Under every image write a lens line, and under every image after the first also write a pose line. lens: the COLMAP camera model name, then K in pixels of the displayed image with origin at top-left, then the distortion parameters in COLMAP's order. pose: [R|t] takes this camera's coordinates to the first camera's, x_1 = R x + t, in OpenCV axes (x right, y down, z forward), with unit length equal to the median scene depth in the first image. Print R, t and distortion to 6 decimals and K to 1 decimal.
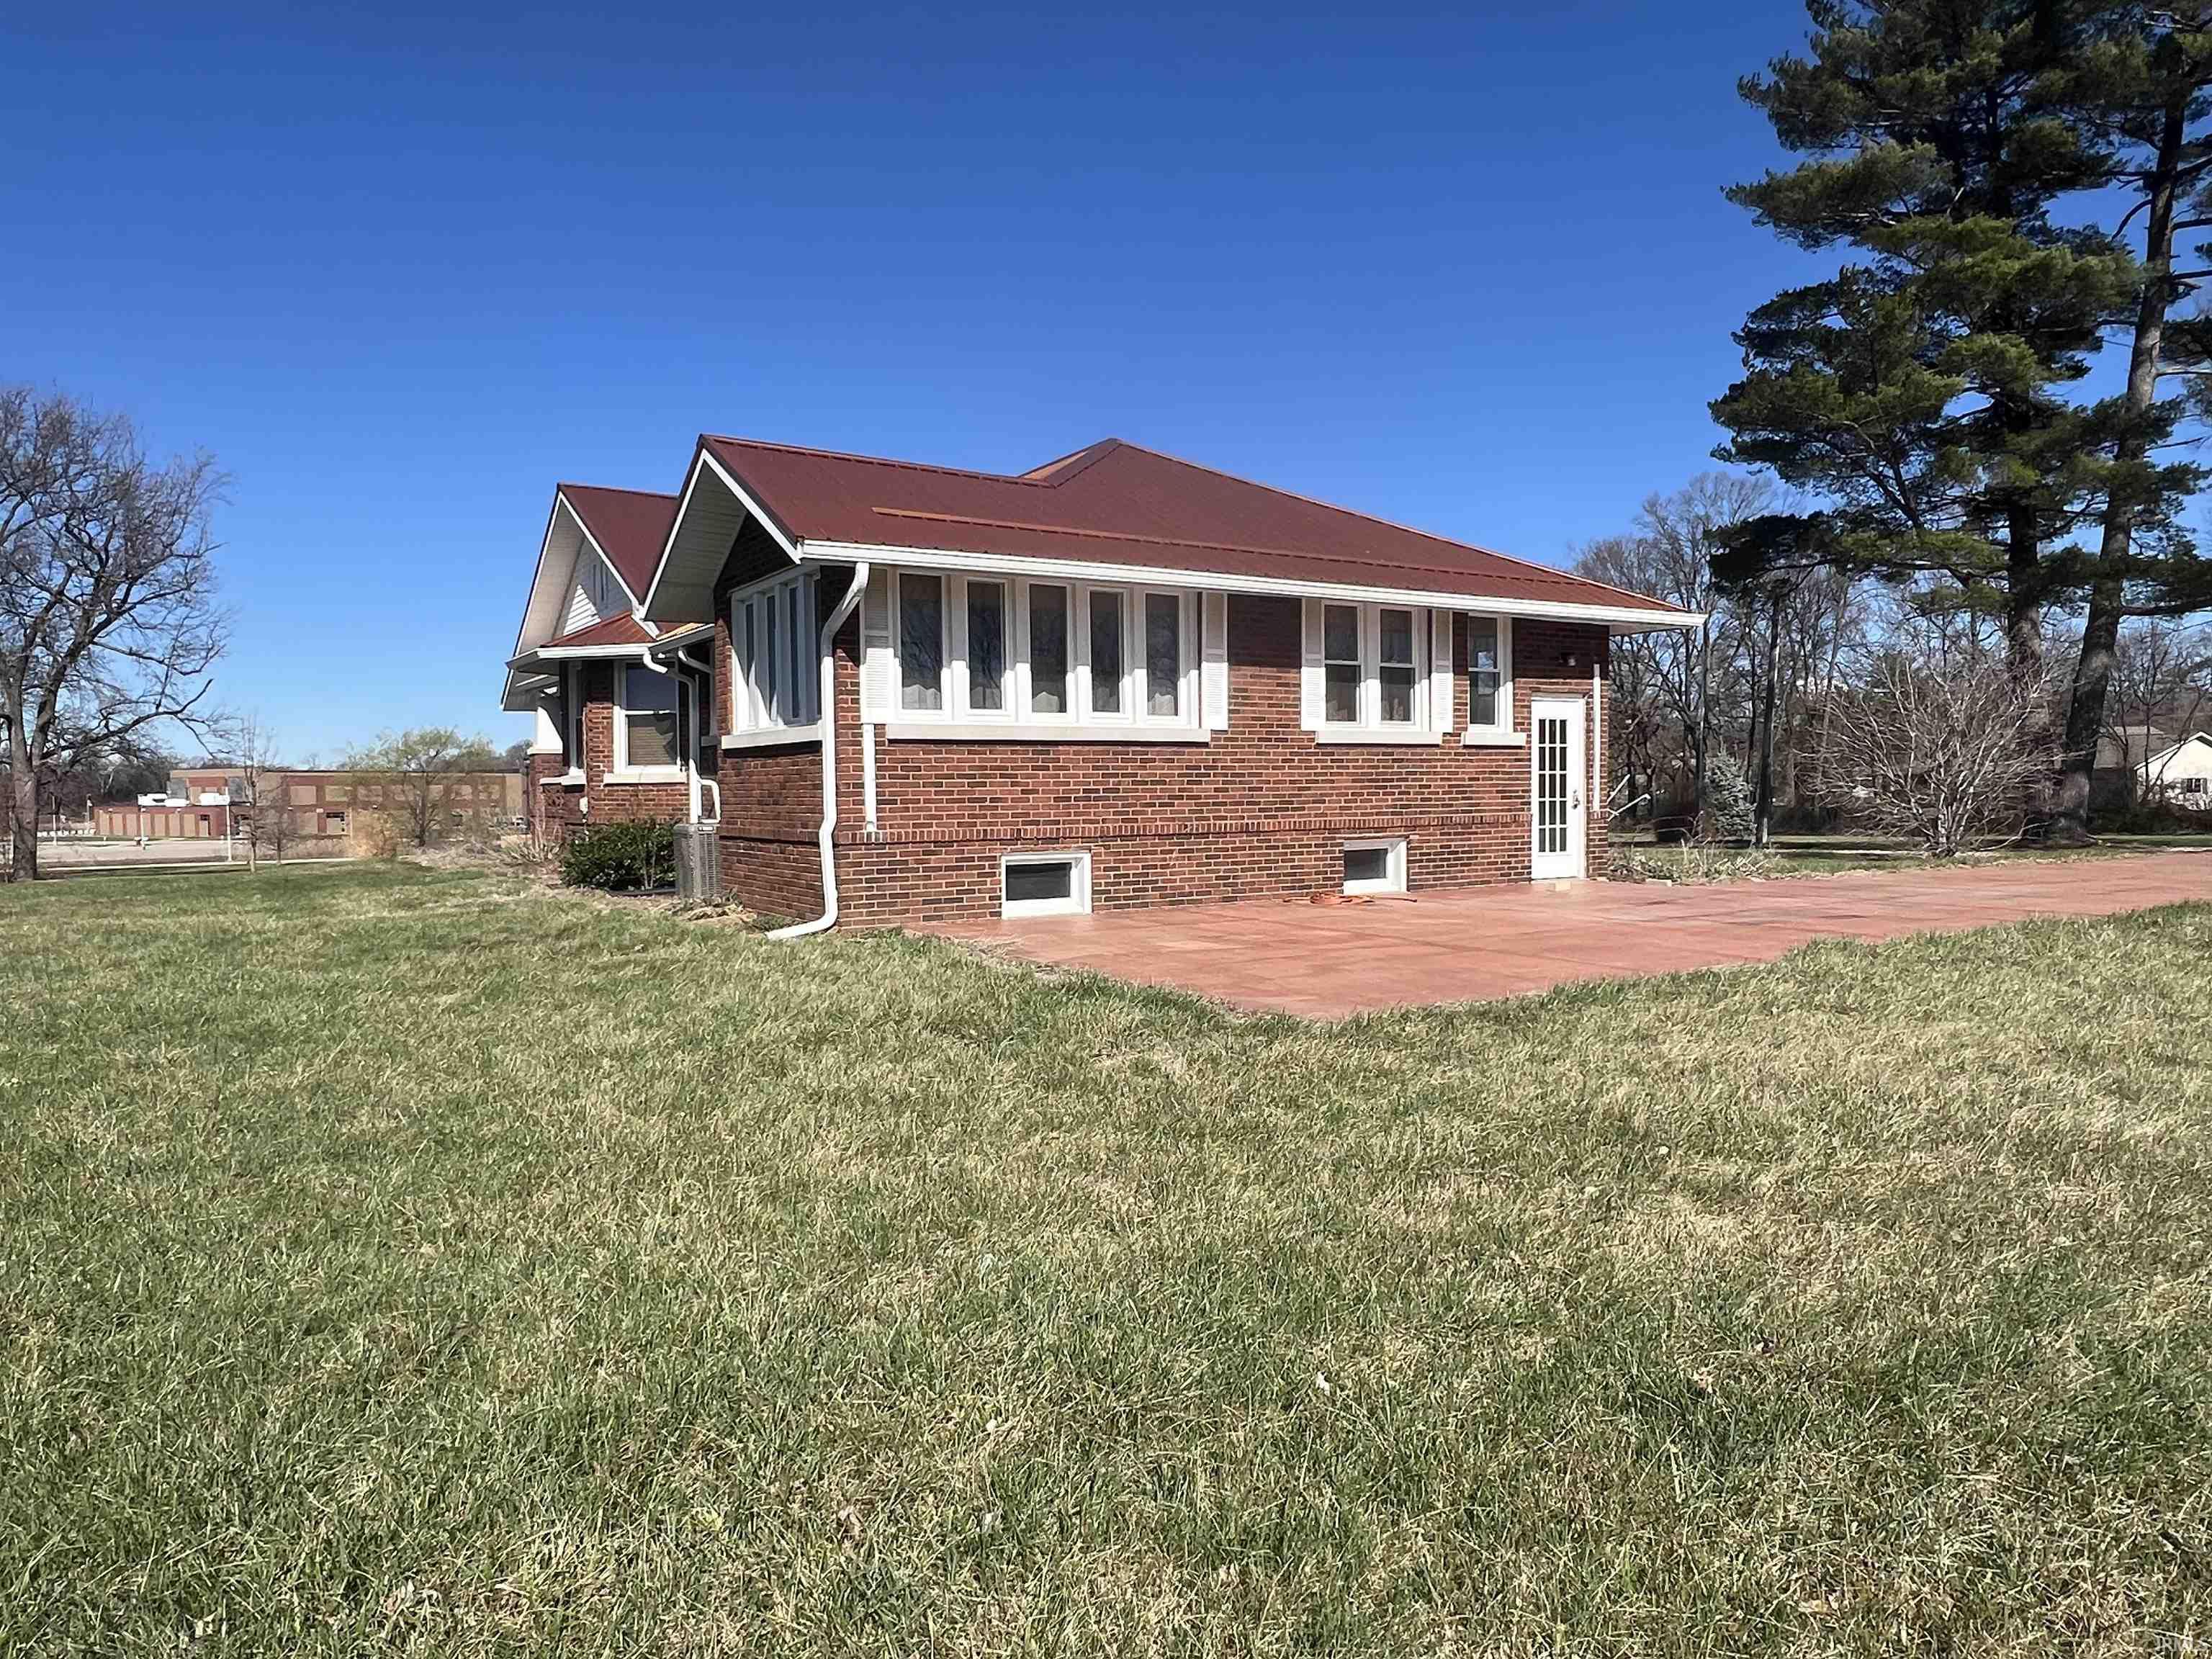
lens RADIAL K [[1383.6, 0, 1108.9], [0, 1383.6, 875.3], [0, 0, 1]] dist [0.003862, 0.000532]
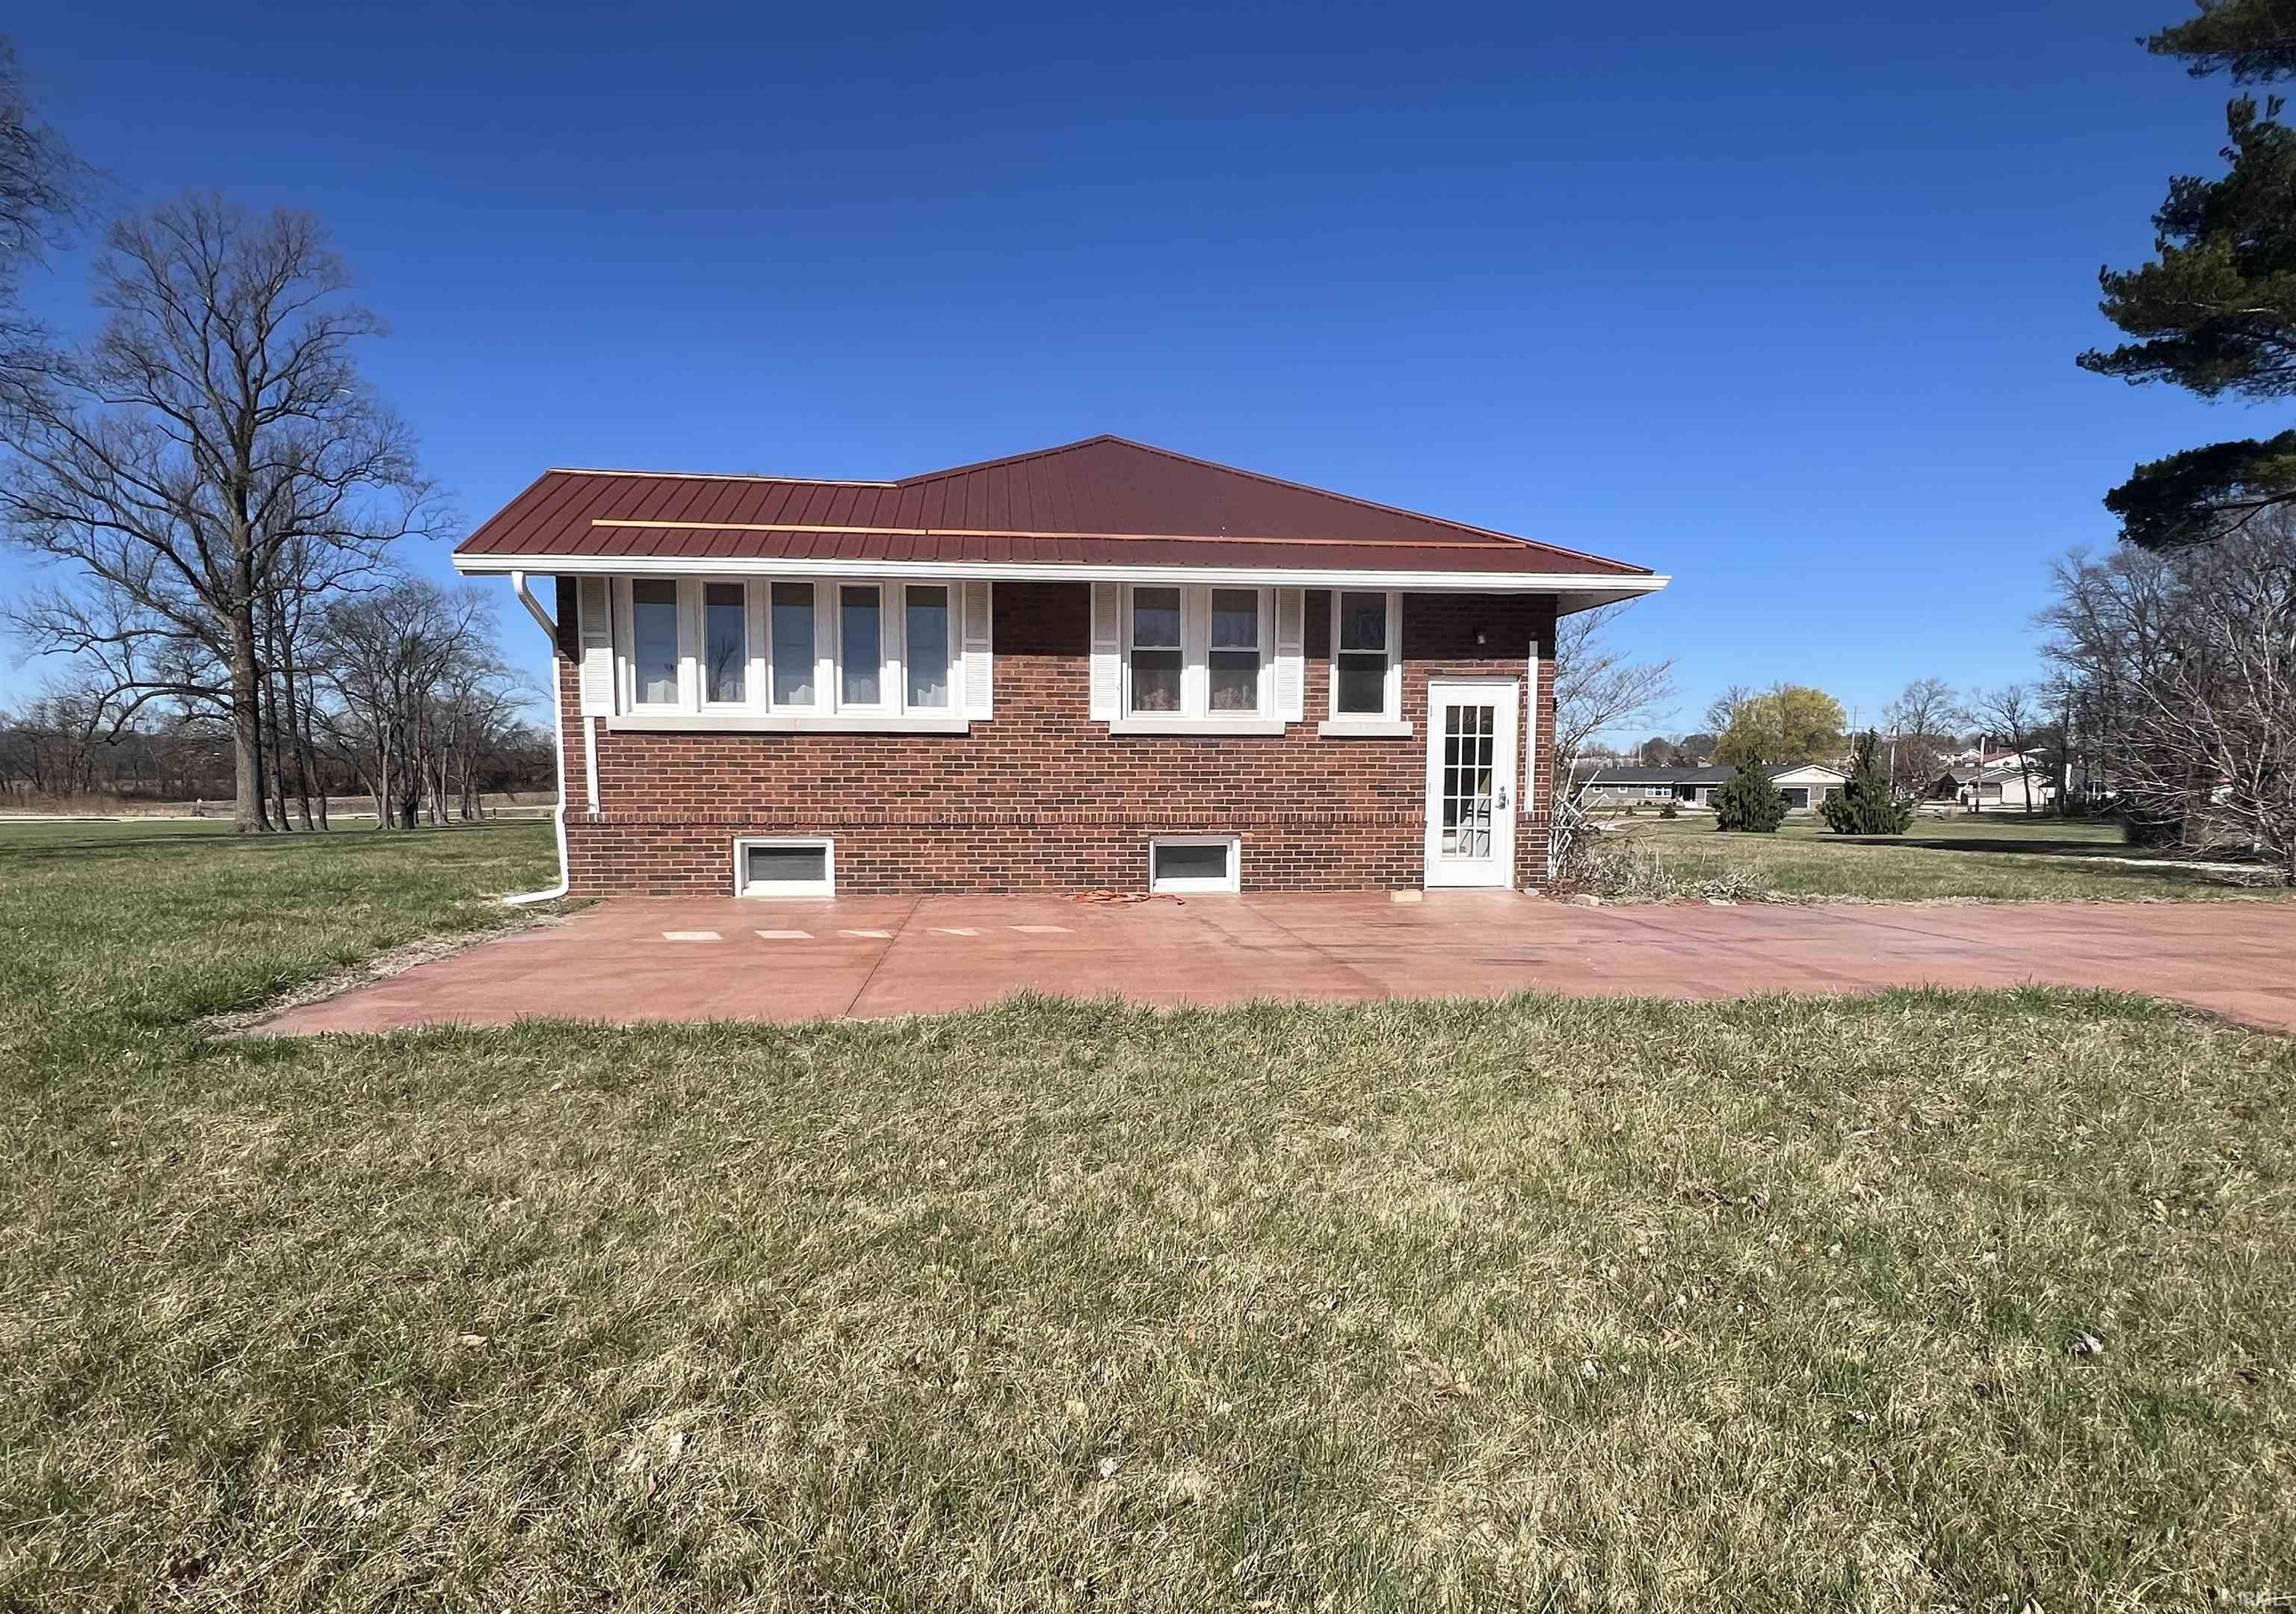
lens RADIAL K [[1104.8, 0, 1142.4], [0, 1104.8, 872.7], [0, 0, 1]] dist [0.000471, 0.000049]
pose [[0.897825, 0.051579, -0.437321, 0.508229], [-0.040429, 0.998577, 0.034775, -0.026487], [0.438492, -0.013542, 0.898633, 0.317540]]
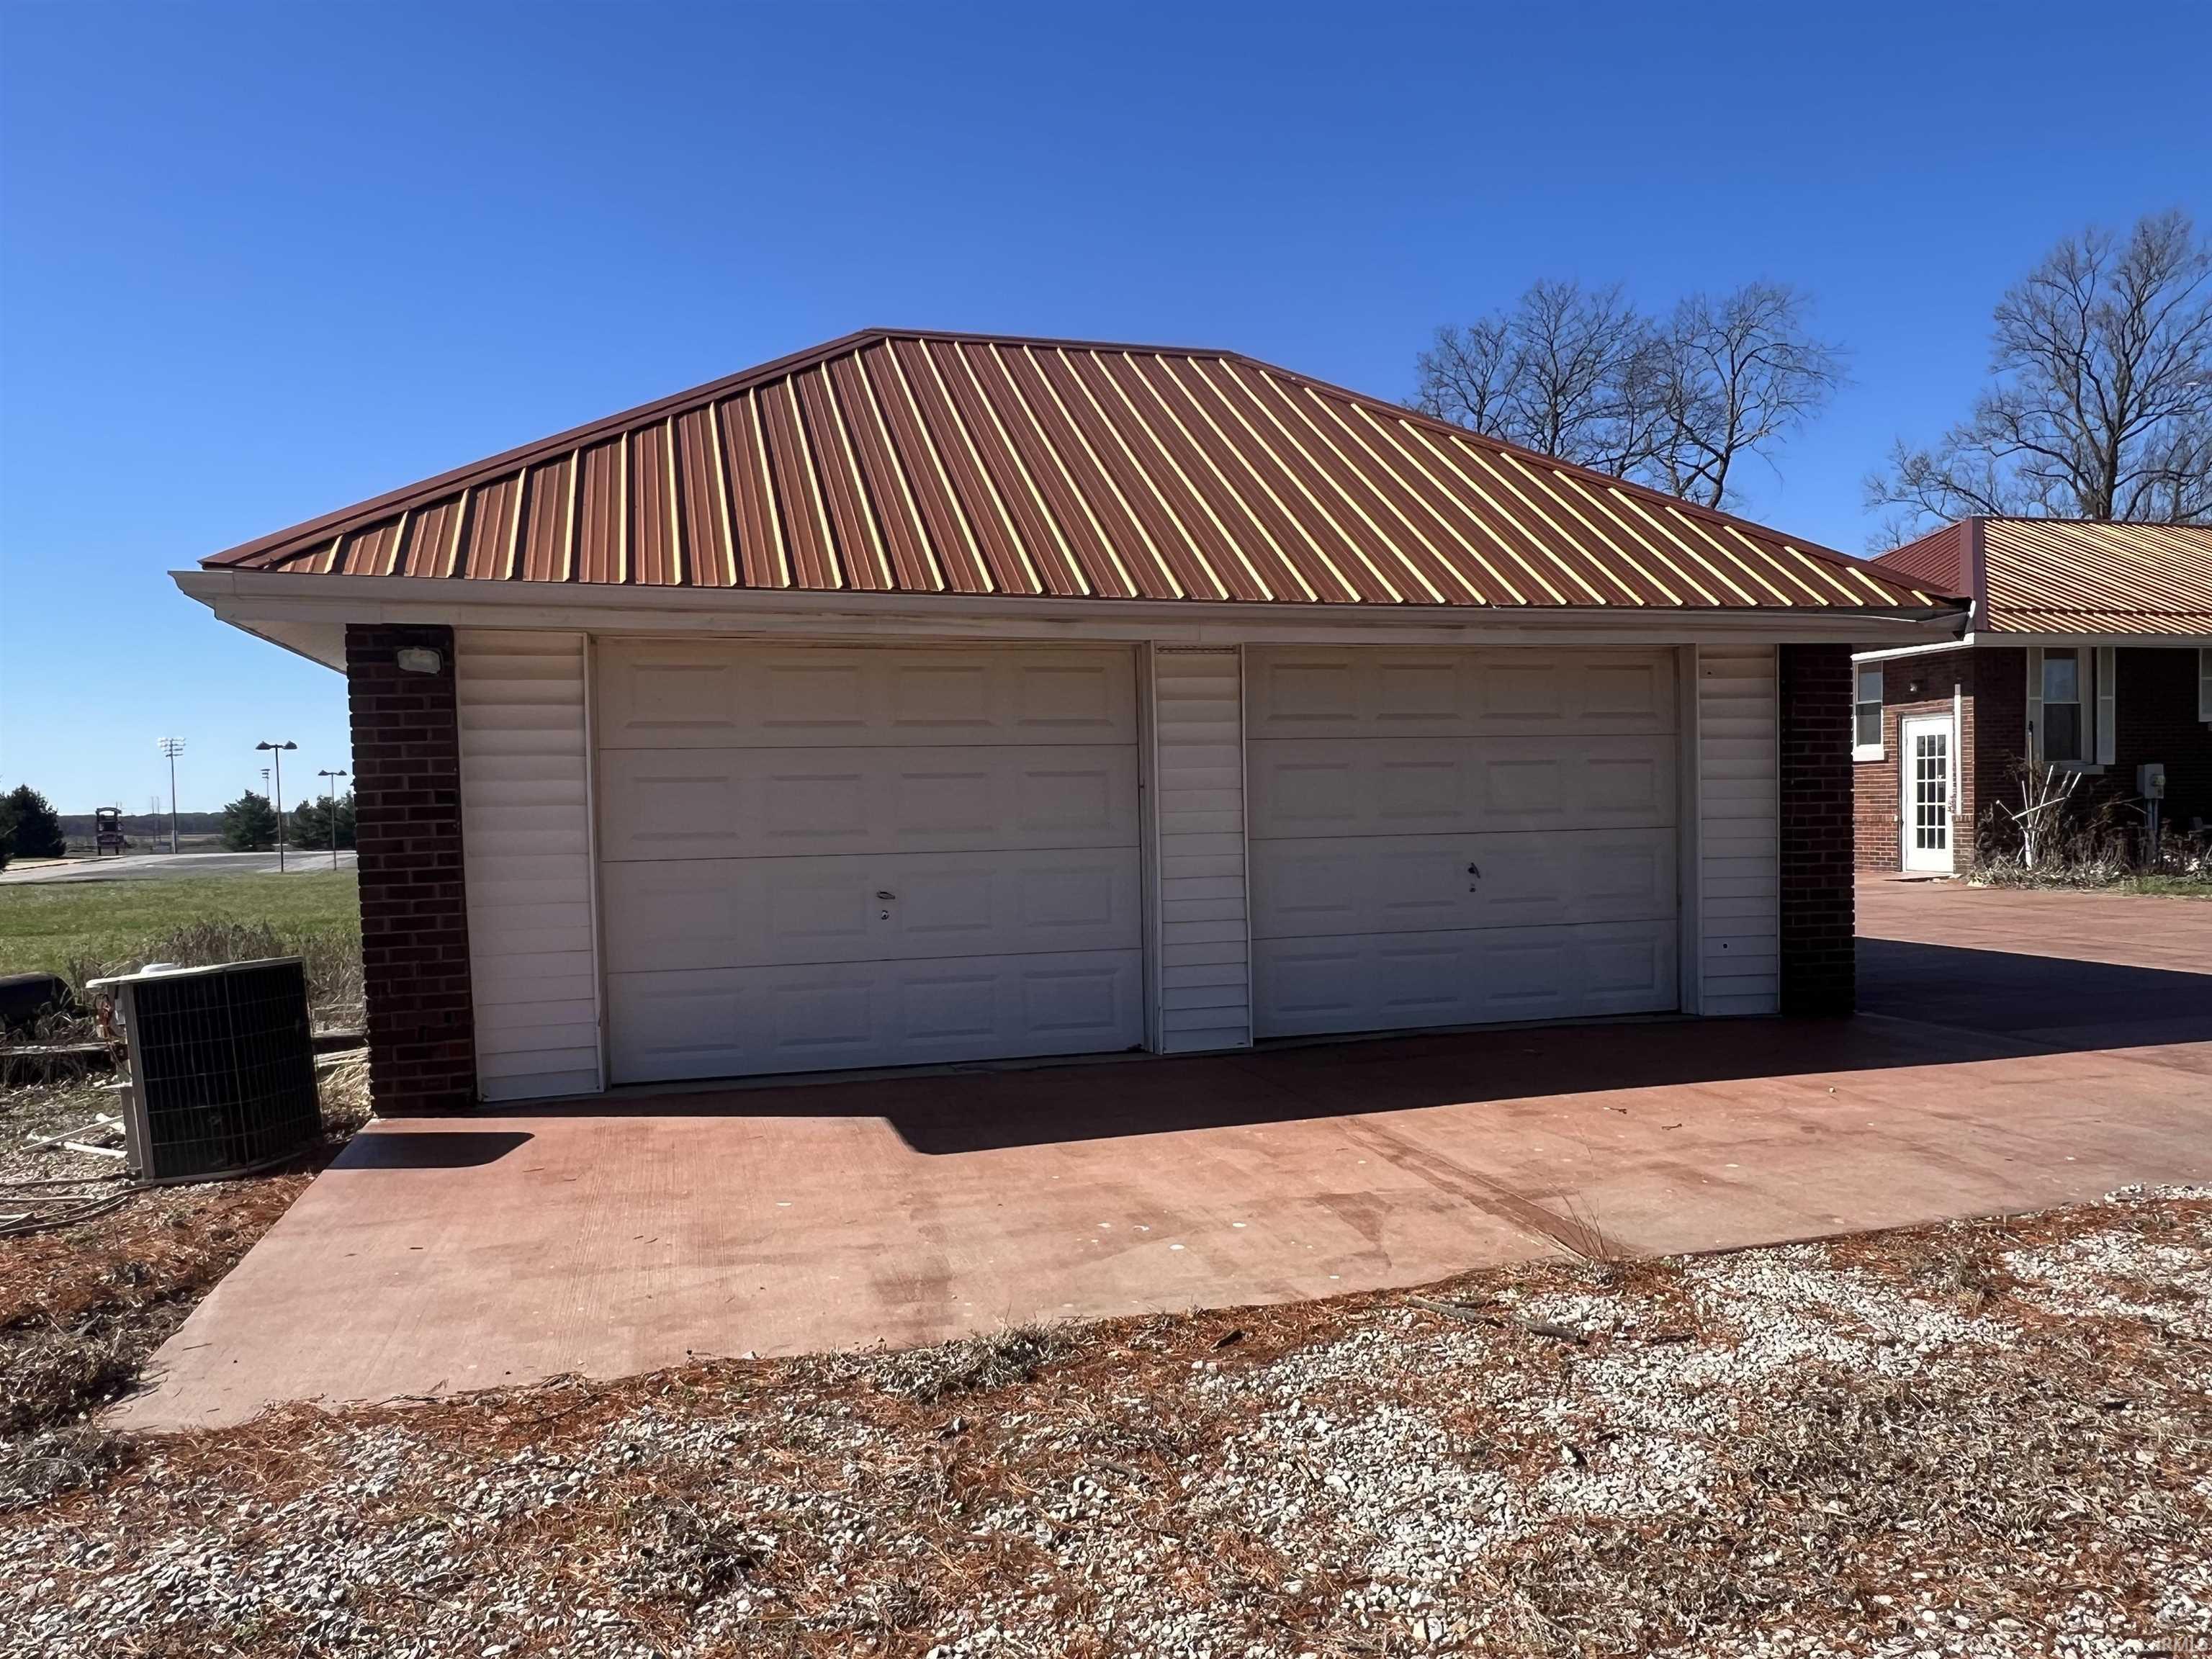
lens RADIAL K [[1533.4, 0, 1104.5], [0, 1533.4, 863.9], [0, 0, 1]] dist [-0.008223, 0.002059]
pose [[-0.274409, 0.051278, -0.960245, 2.006340], [-0.034290, 0.997420, 0.063062, -0.070297], [0.961002, 0.050231, -0.271943, 0.781476]]
